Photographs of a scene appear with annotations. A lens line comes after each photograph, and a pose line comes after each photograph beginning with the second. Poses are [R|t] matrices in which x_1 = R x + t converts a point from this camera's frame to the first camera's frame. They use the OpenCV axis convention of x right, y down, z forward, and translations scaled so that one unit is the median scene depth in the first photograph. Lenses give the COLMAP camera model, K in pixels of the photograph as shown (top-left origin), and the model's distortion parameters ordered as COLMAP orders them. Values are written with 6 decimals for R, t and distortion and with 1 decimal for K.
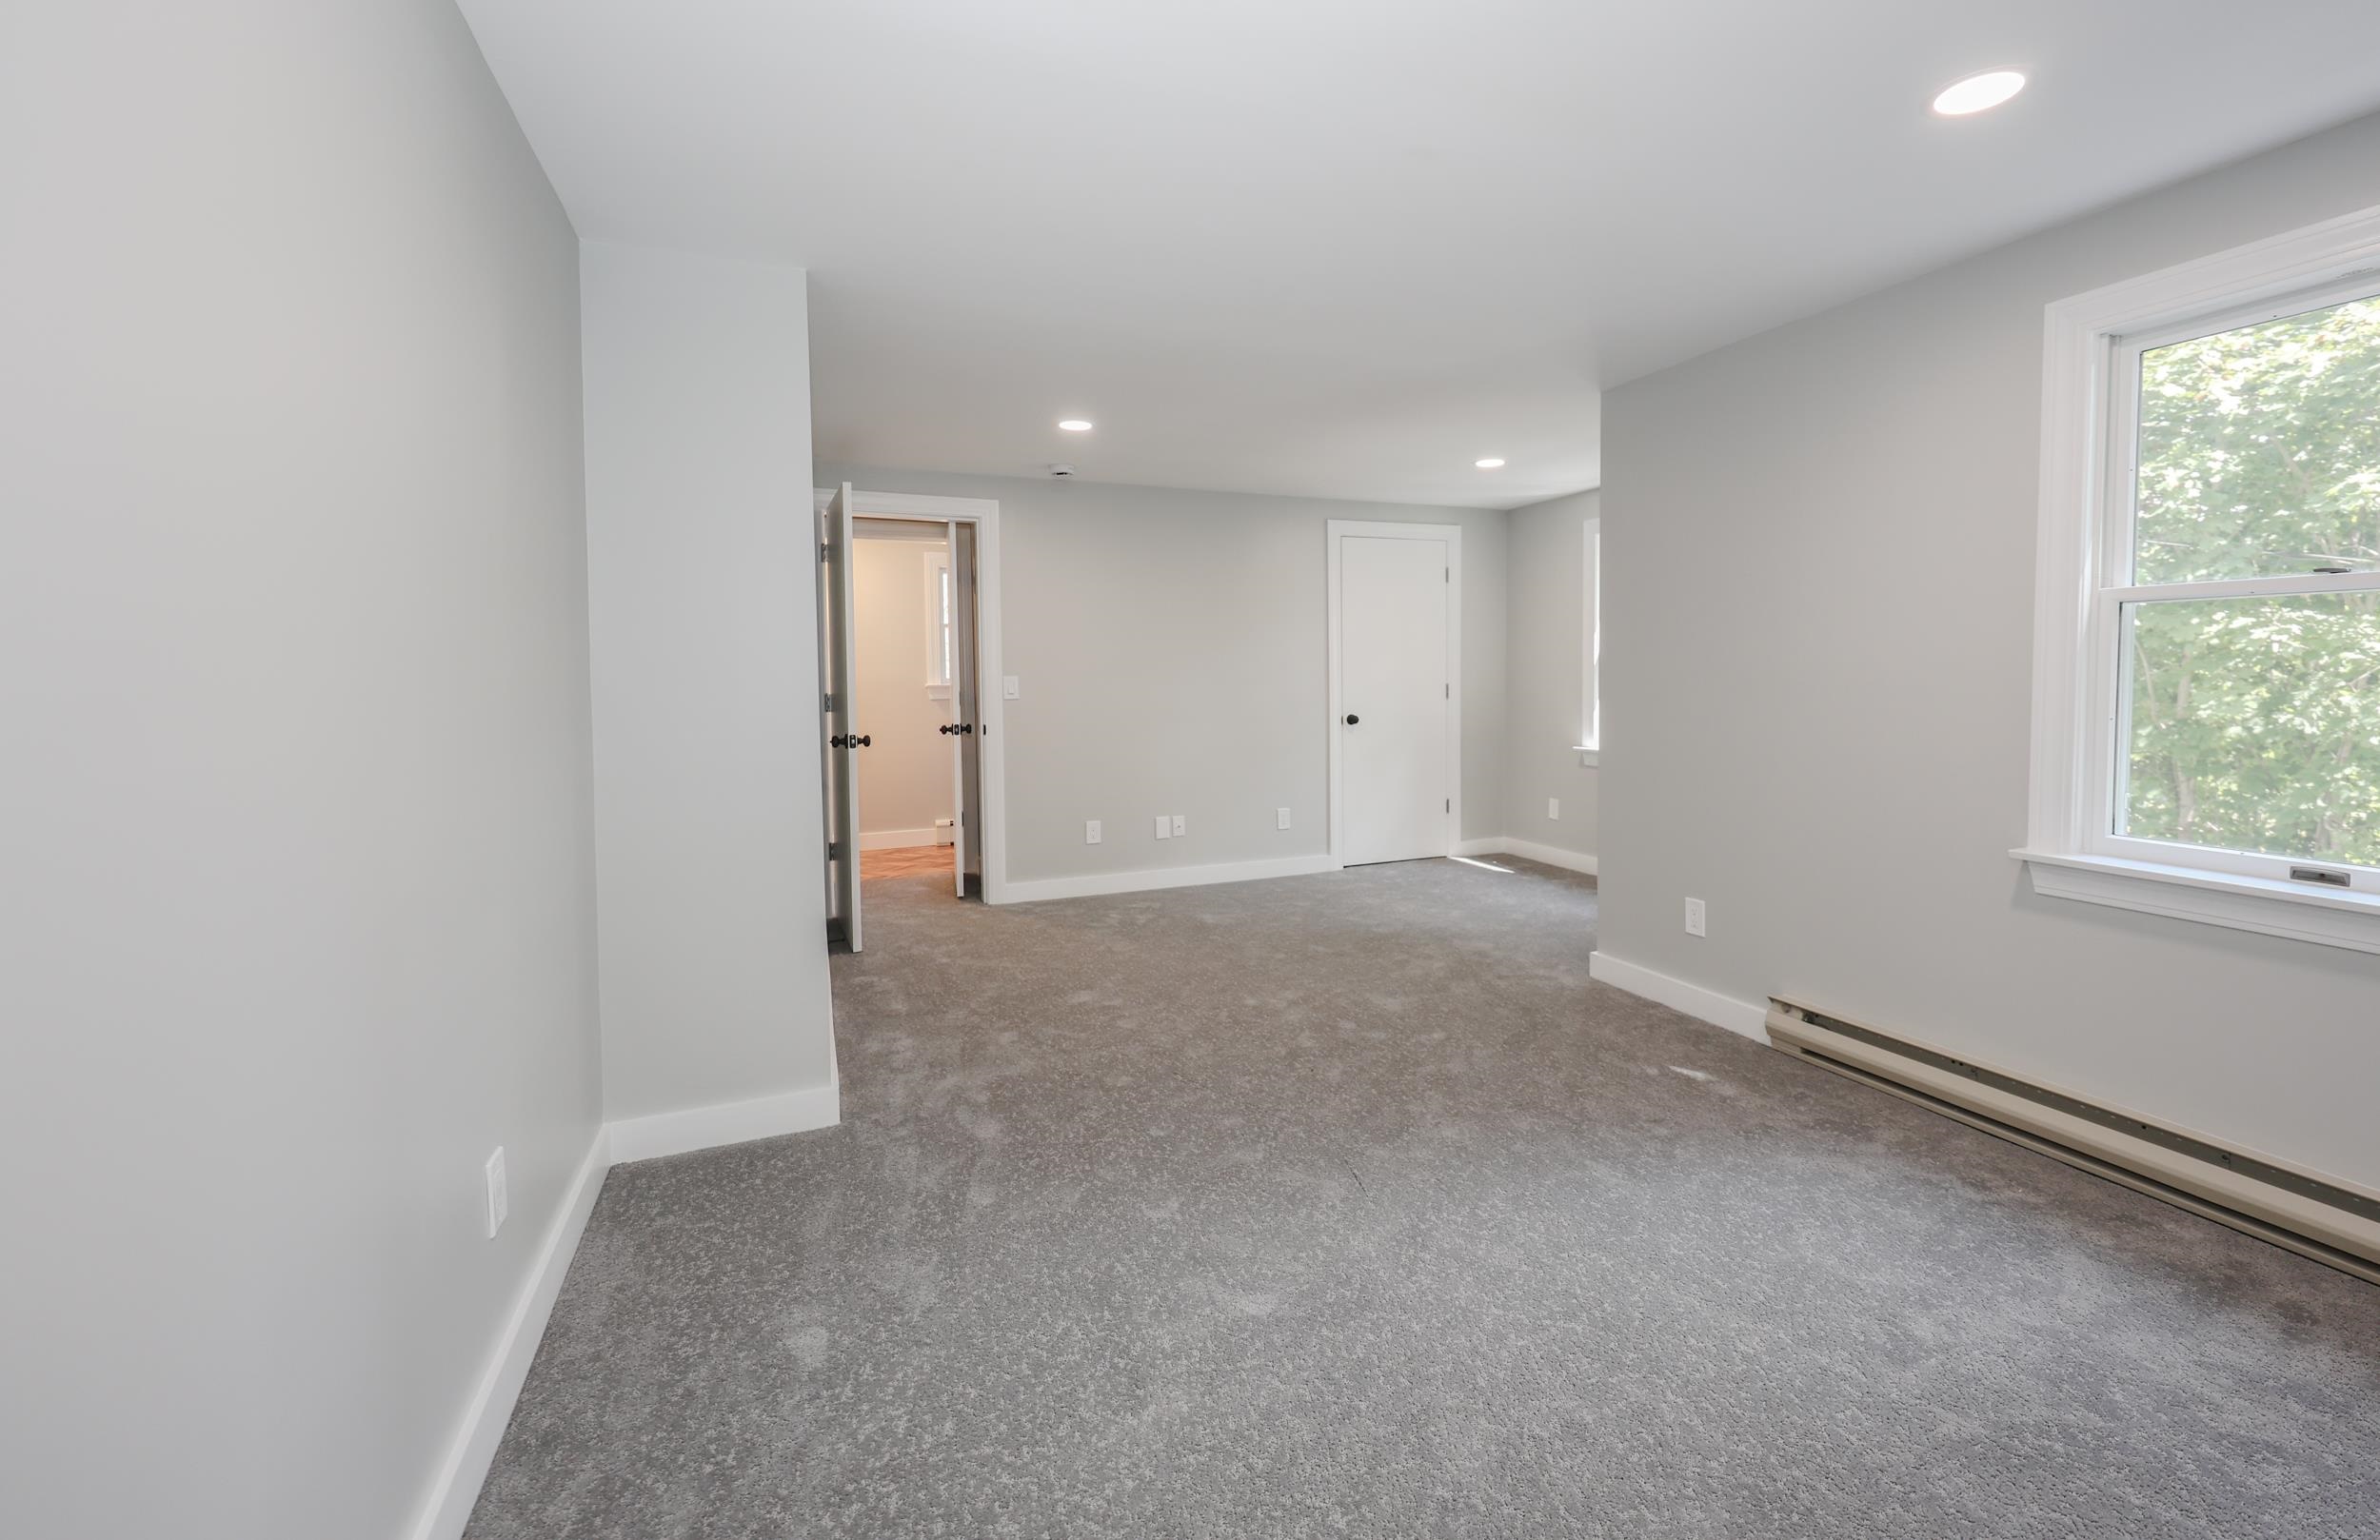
lens RADIAL K [[984.1, 0, 1191.2], [0, 984.1, 684.9], [0, 0, 1]] dist [-0.001976, -0.000080]
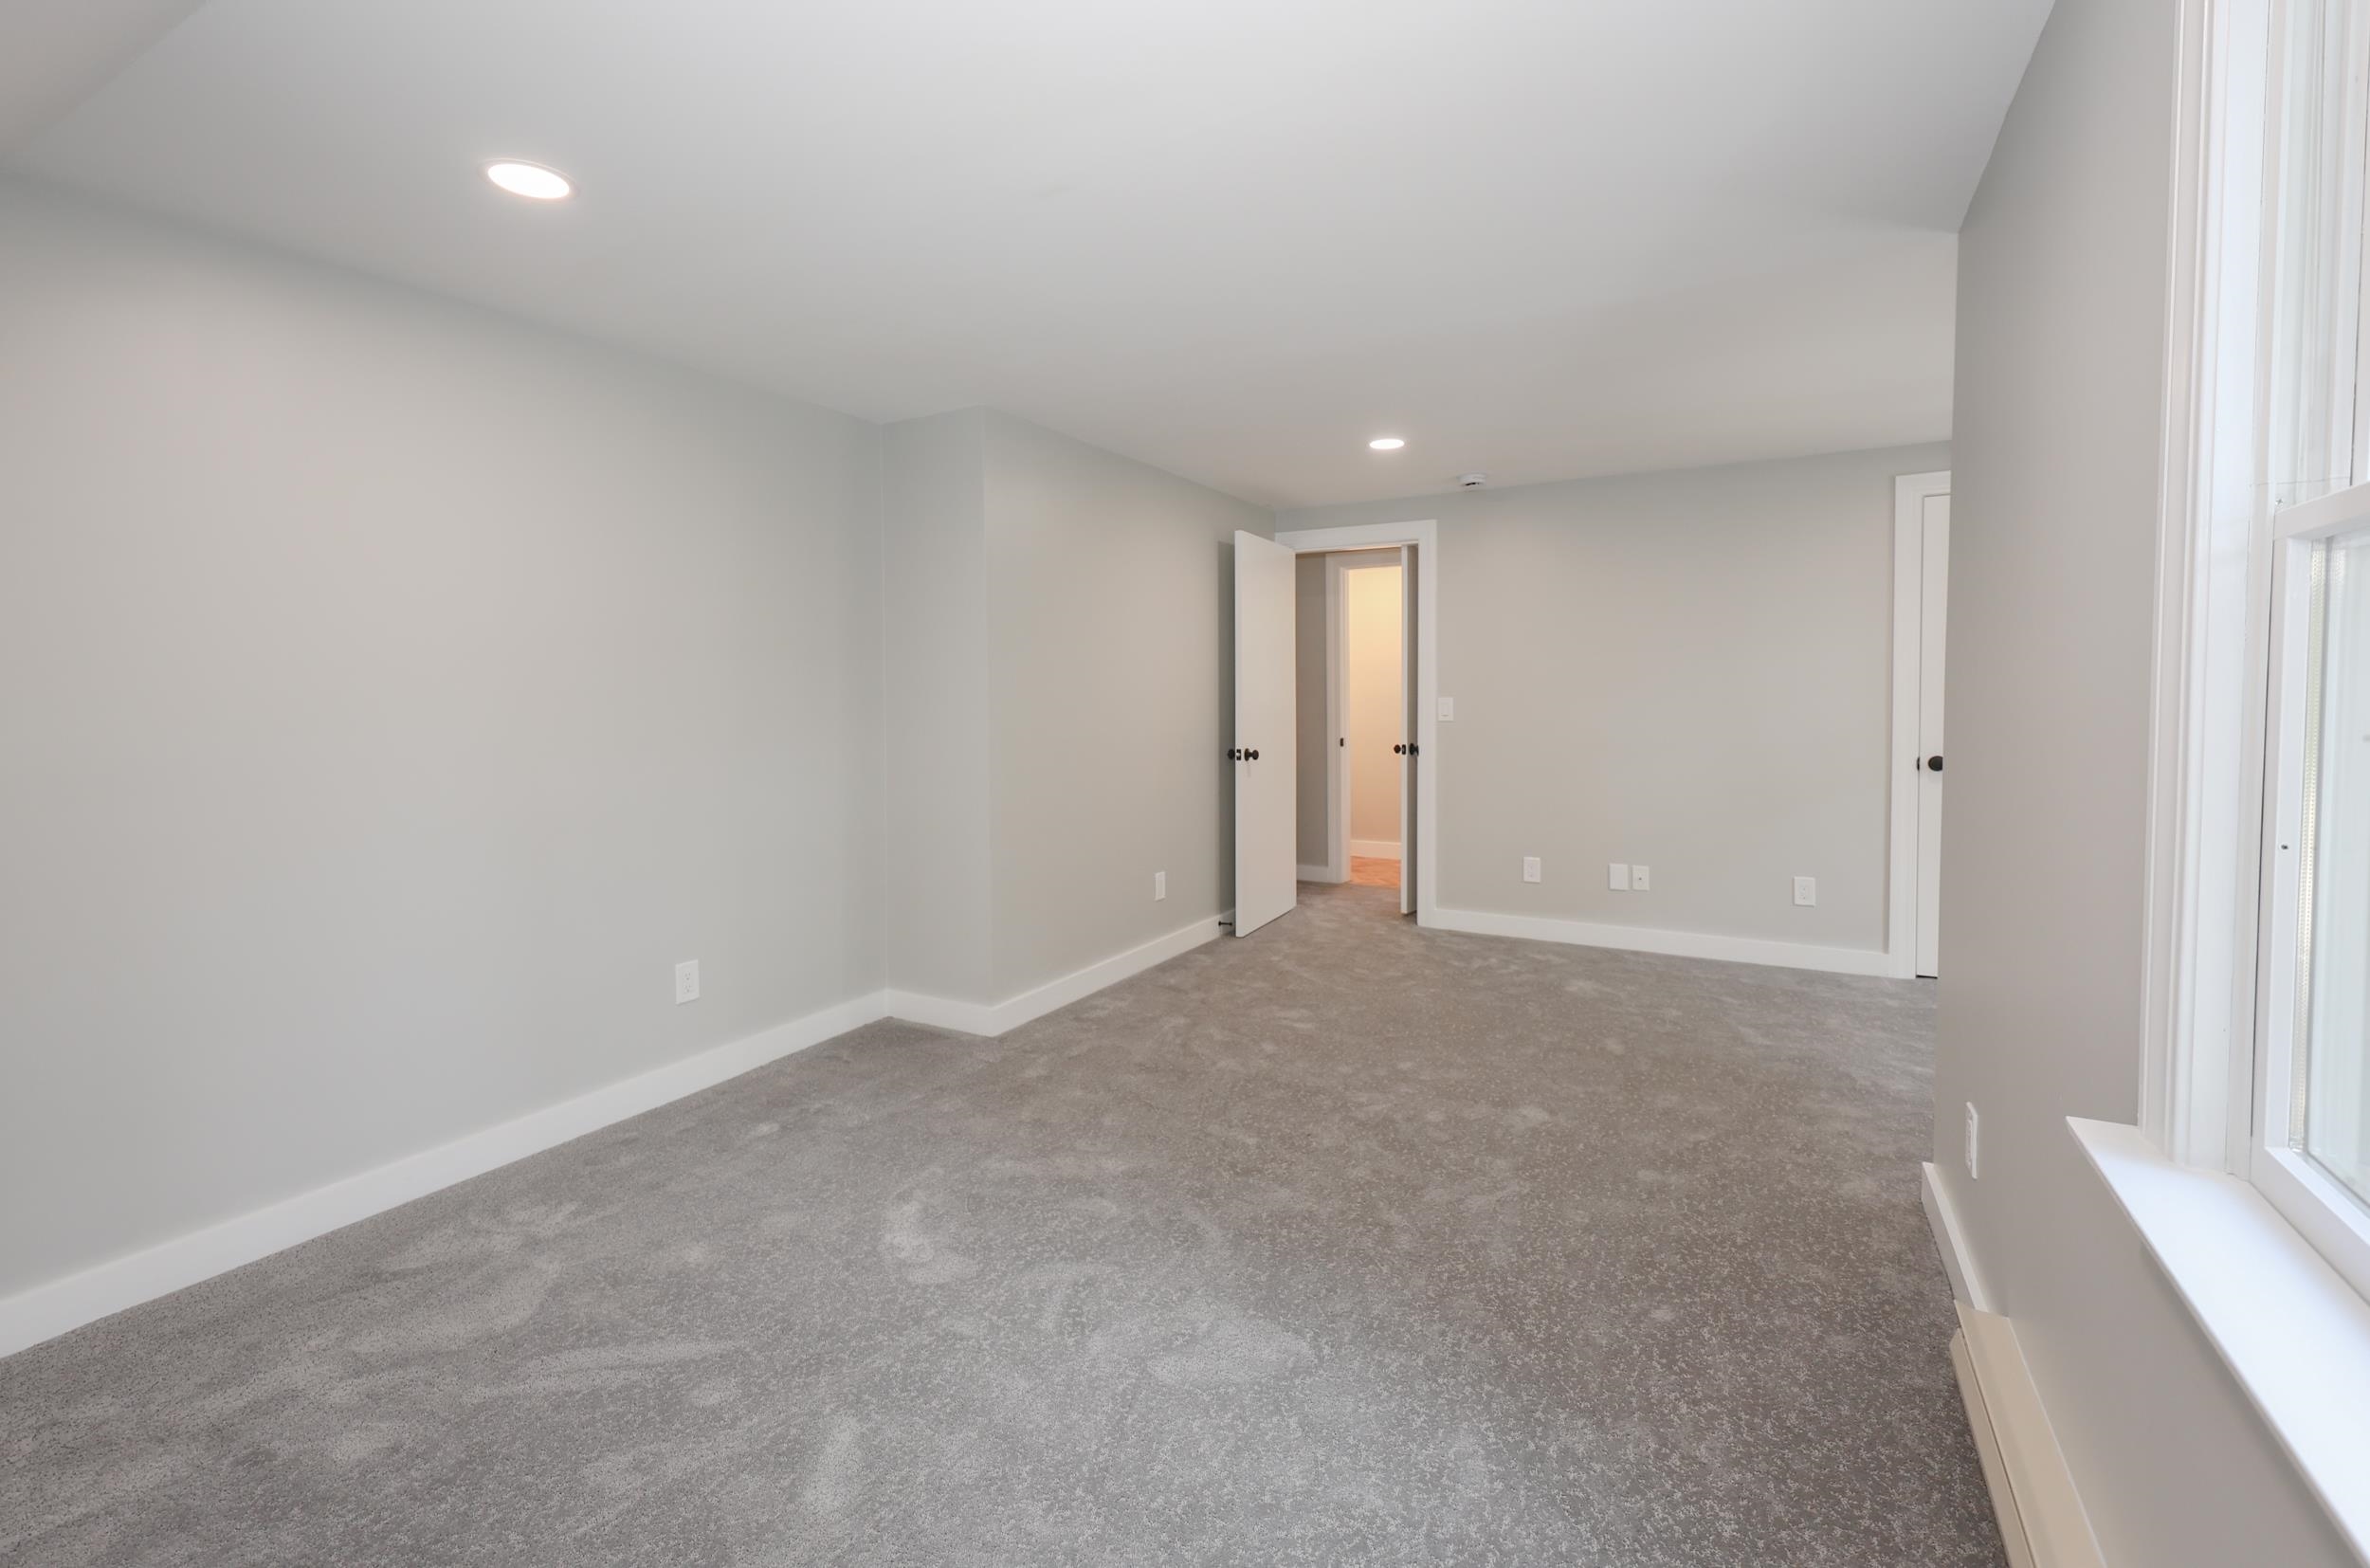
lens RADIAL K [[989.6, 0, 1186.6], [0, 989.6, 700.0], [0, 0, 1]] dist [0.000076, 0.000034]
pose [[0.620867, 0.007573, -0.783880, 0.427872], [-0.008298, 0.999961, 0.003087, -0.007505], [0.783872, 0.004588, 0.620905, 0.187730]]
